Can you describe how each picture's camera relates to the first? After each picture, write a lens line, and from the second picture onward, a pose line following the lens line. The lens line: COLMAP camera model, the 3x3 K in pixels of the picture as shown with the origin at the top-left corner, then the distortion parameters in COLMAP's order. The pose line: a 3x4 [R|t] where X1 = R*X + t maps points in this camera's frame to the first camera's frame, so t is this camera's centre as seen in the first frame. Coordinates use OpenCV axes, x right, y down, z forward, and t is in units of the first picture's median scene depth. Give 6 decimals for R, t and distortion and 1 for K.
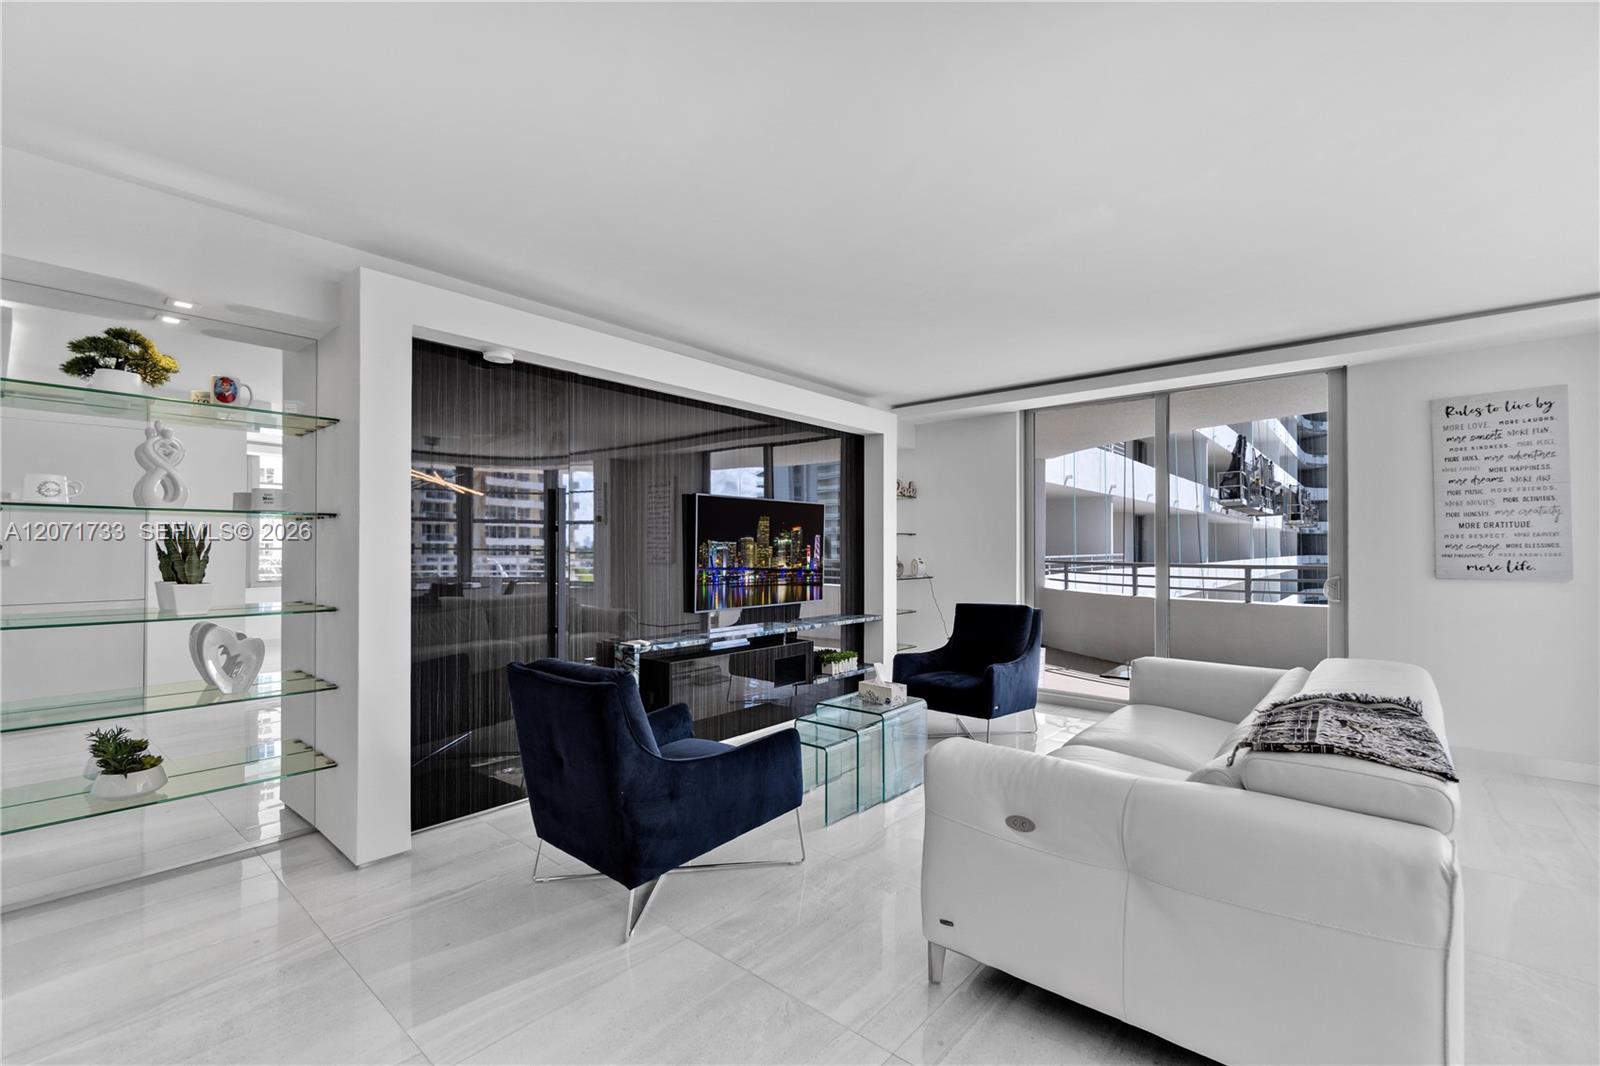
lens RADIAL K [[709.2, 0, 766.2], [0, 709.2, 546.2], [0, 0, 1]] dist [-0.026937, 0.016107]
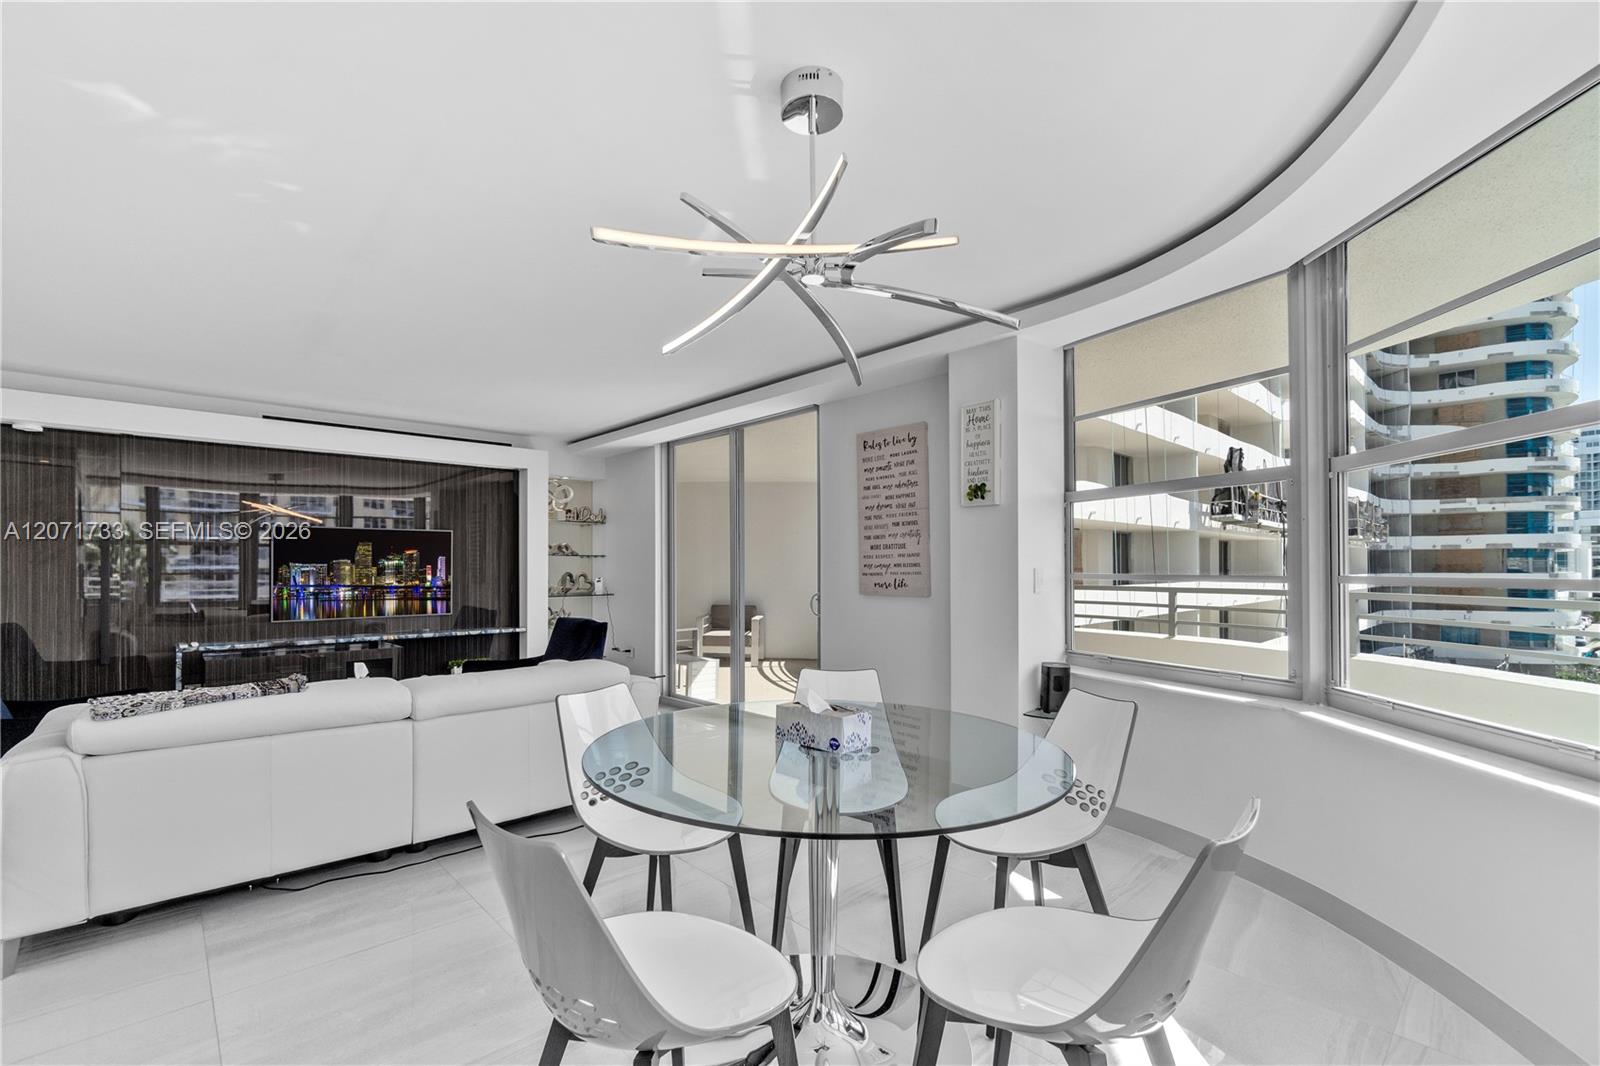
lens RADIAL K [[721.6, 0, 788.8], [0, 721.6, 571.3], [0, 0, 1]] dist [-0.002495, 0.000692]
pose [[0.995046, -0.002107, -0.099392, 0.791011], [0.003007, 0.999956, 0.008904, -0.001378], [0.099369, -0.009159, 0.995009, -0.130011]]
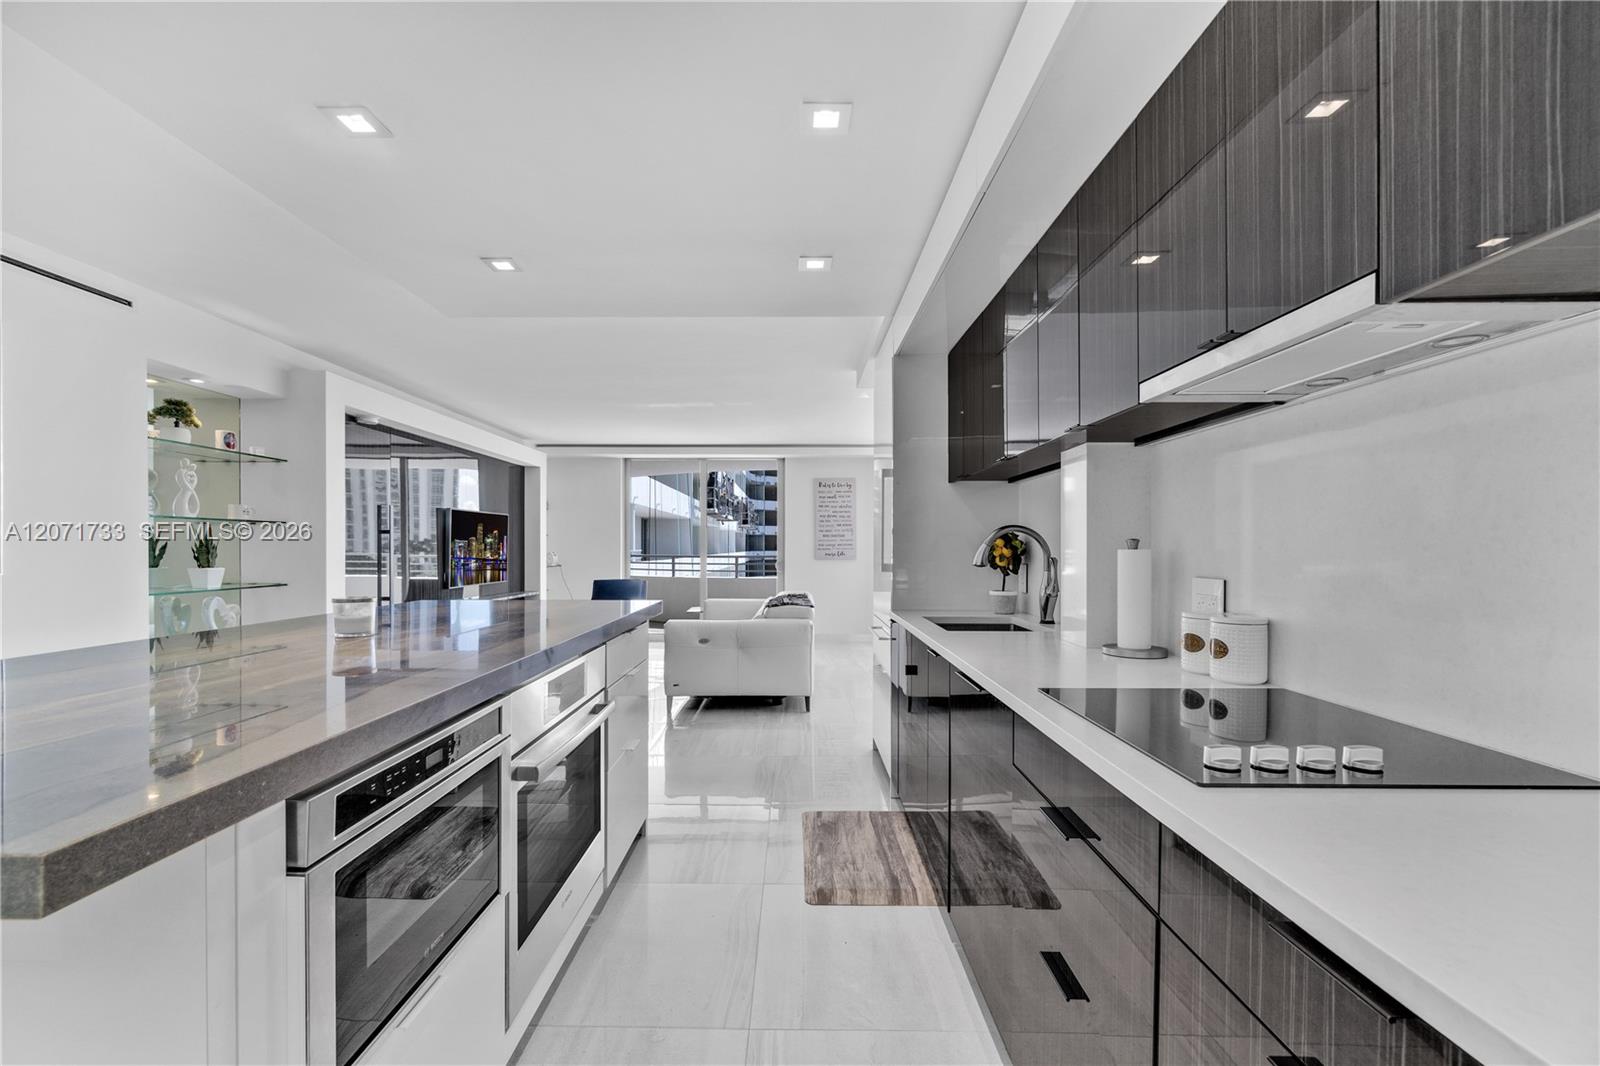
lens RADIAL K [[721.7, 0, 806.7], [0, 721.7, 546.4], [0, 0, 1]] dist [-0.000466, 0.000131]
pose [[0.740094, 0.002276, 0.672500, -0.489384], [-0.005344, 0.999983, 0.002497, -0.001232], [-0.672483, -0.005441, 0.740093, -0.545573]]
